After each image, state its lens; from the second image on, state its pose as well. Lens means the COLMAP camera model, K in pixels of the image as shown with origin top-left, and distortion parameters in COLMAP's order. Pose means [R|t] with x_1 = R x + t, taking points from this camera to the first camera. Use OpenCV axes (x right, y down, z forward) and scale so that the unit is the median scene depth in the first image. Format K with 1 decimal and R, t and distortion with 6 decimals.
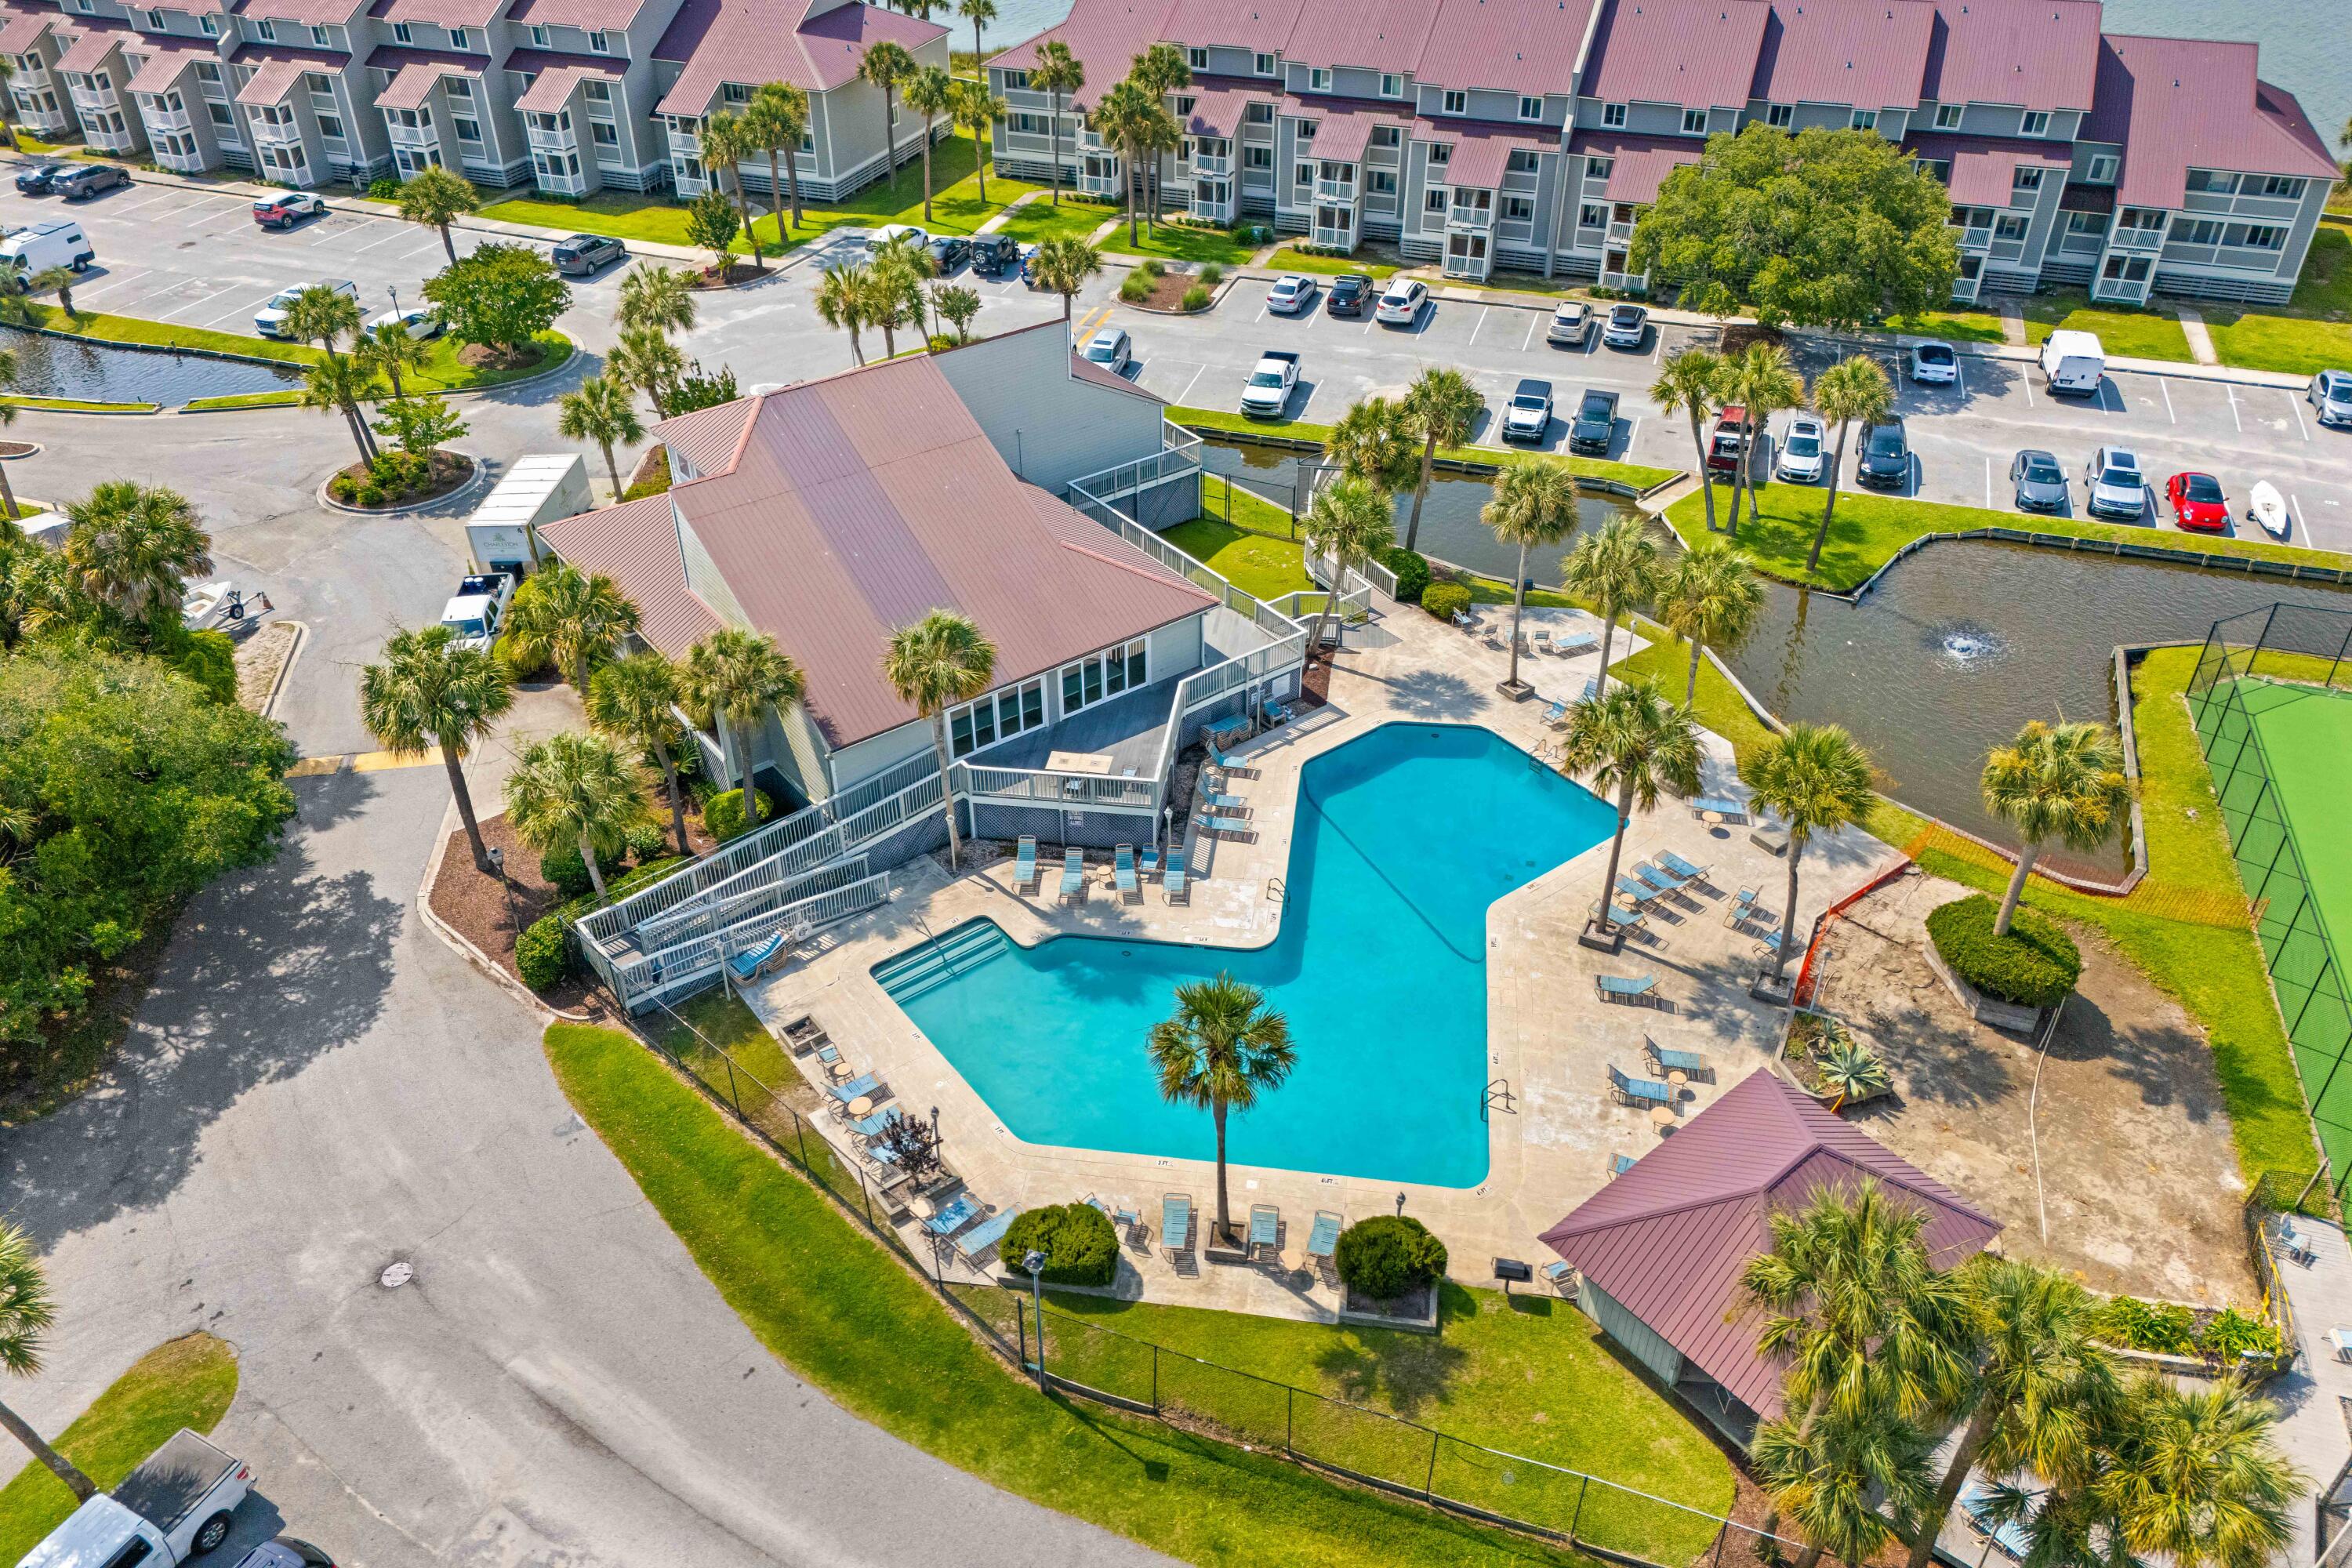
lens RADIAL K [[1727.4, 0, 1176.0], [0, 1727.4, 784.0], [0, 0, 1]] dist [0.071058, -0.054553]
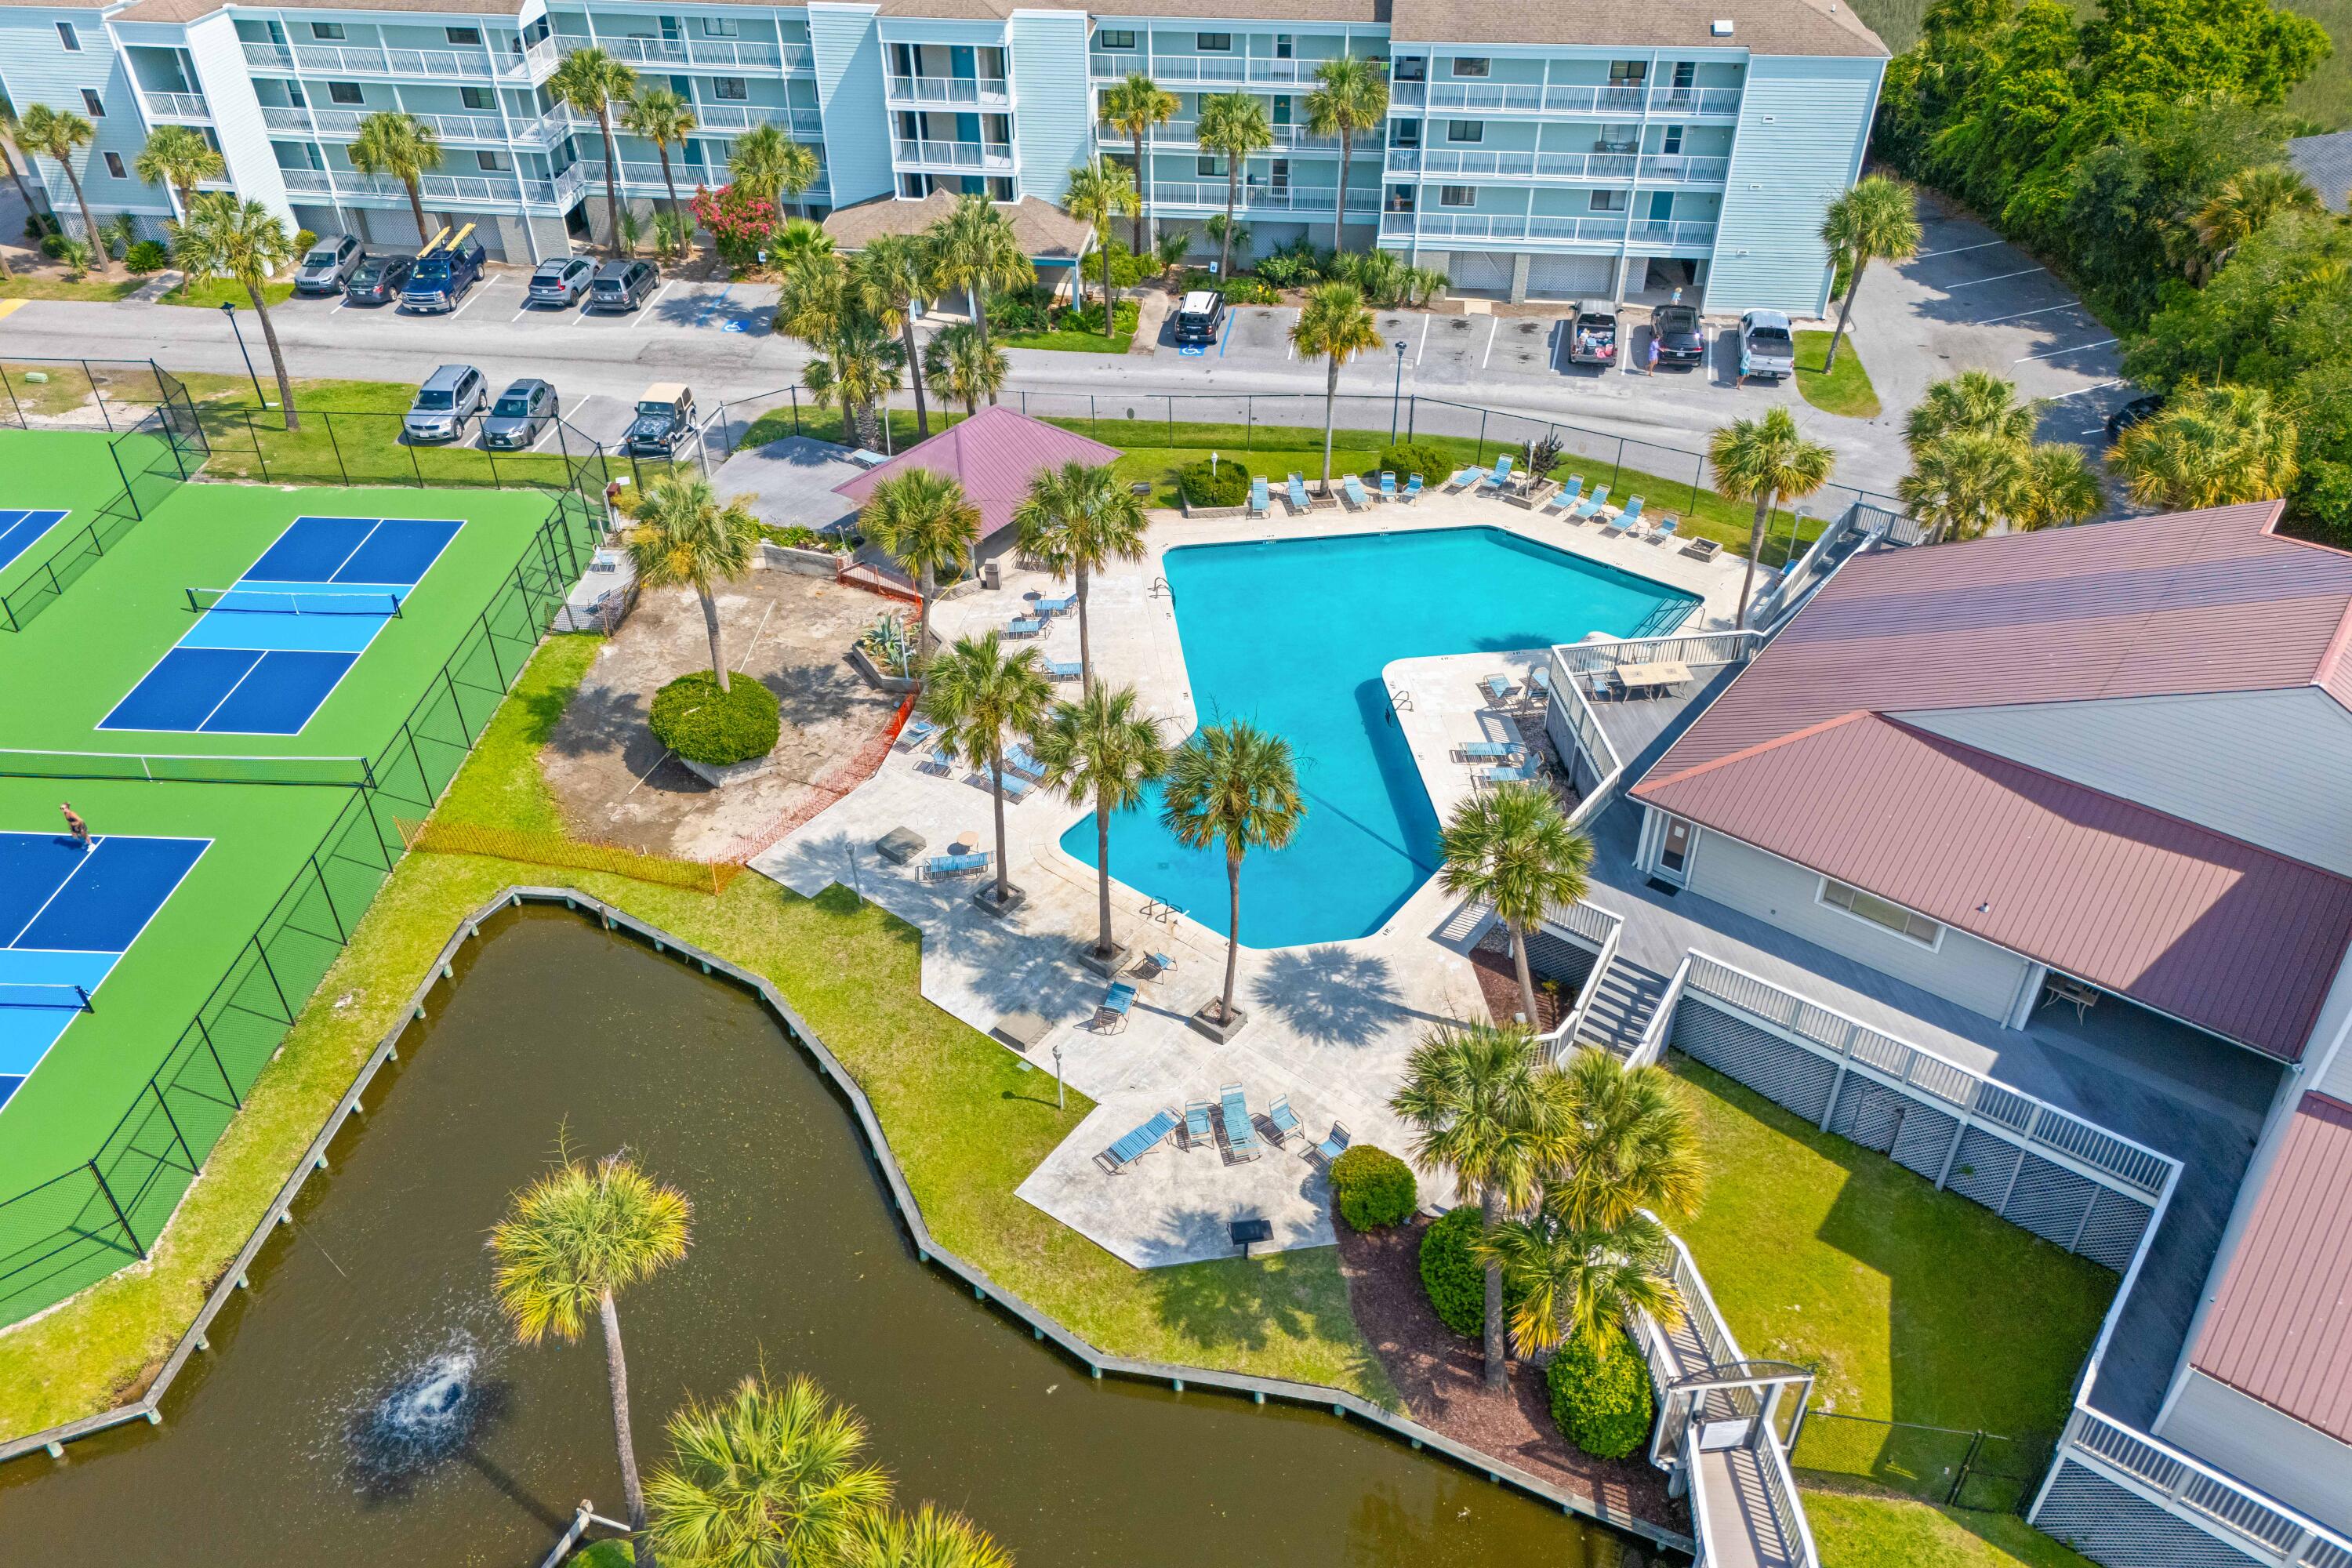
lens RADIAL K [[1727.4, 0, 1176.0], [0, 1727.4, 784.0], [0, 0, 1]] dist [0.071058, -0.054553]
pose [[-0.967456, 0.157306, -0.198200, 0.381288], [-0.142261, 0.309636, 0.940153, -0.826353], [0.209262, 0.937753, -0.277181, 1.254565]]
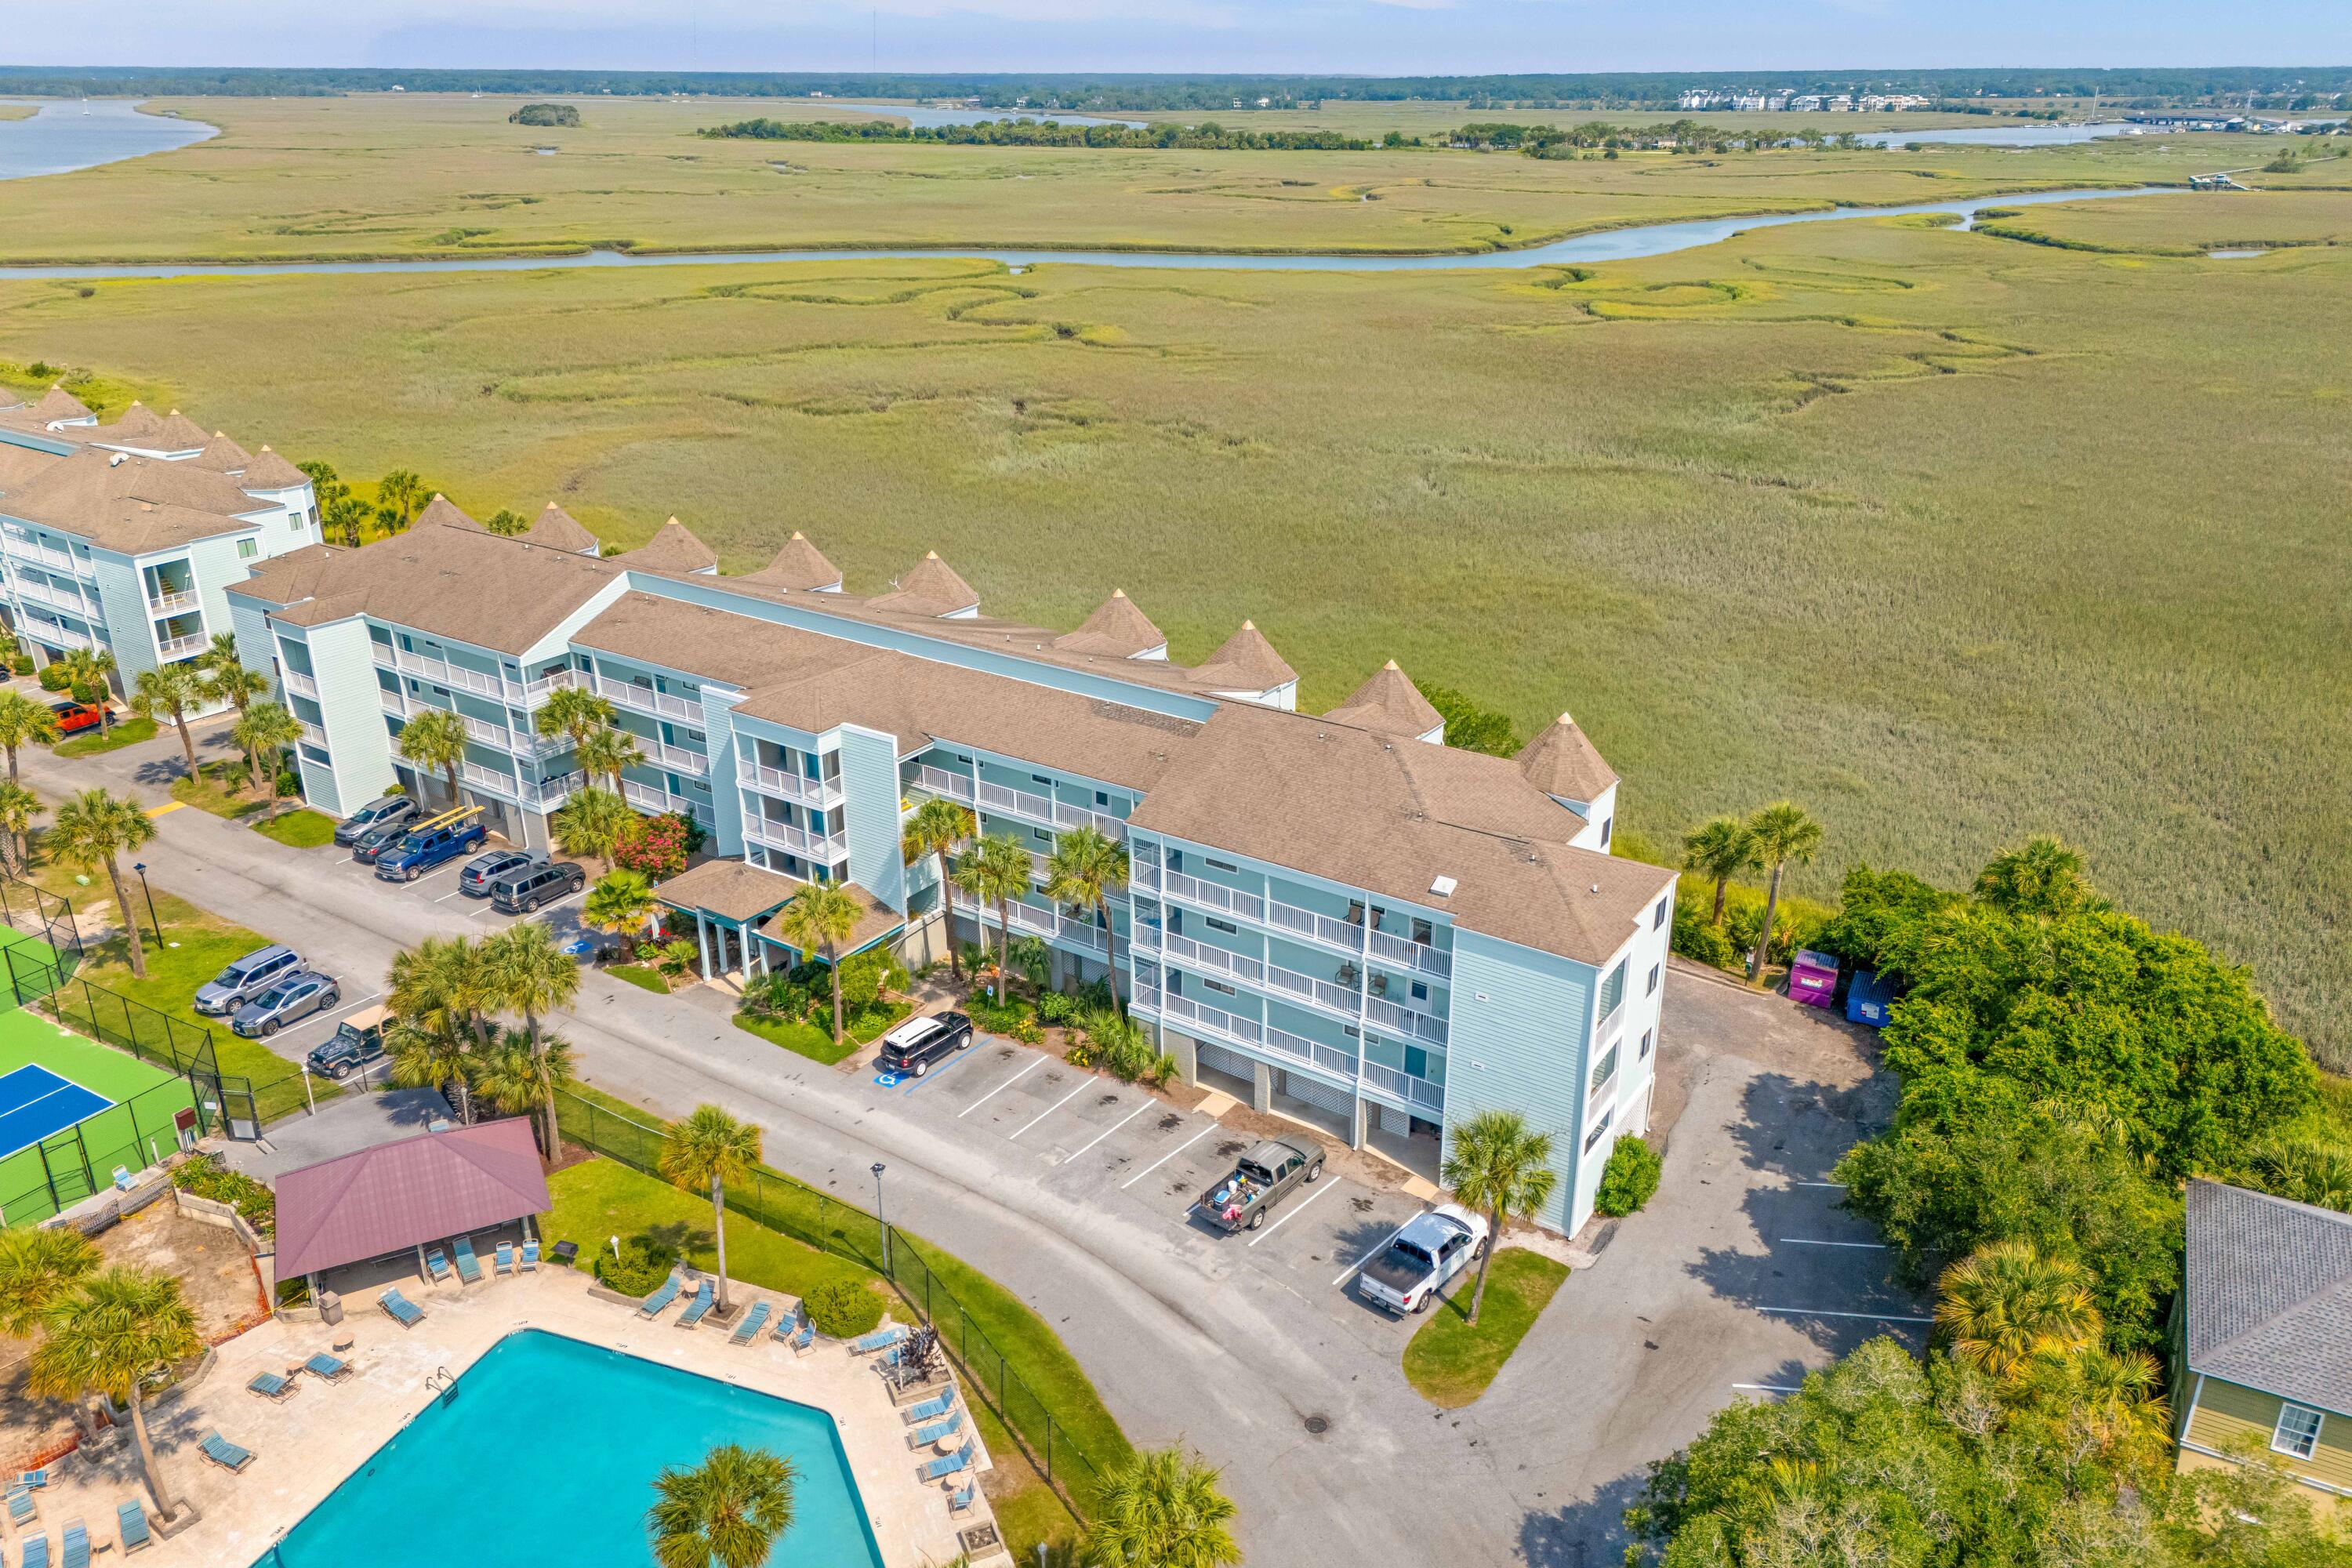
lens RADIAL K [[1727.4, 0, 1176.0], [0, 1727.4, 784.0], [0, 0, 1]] dist [0.071058, -0.054553]
pose [[-0.974635, -0.082179, 0.208169, -0.444200], [0.133046, 0.535186, 0.834191, -0.827806], [-0.179962, 0.840728, -0.510677, 0.990304]]
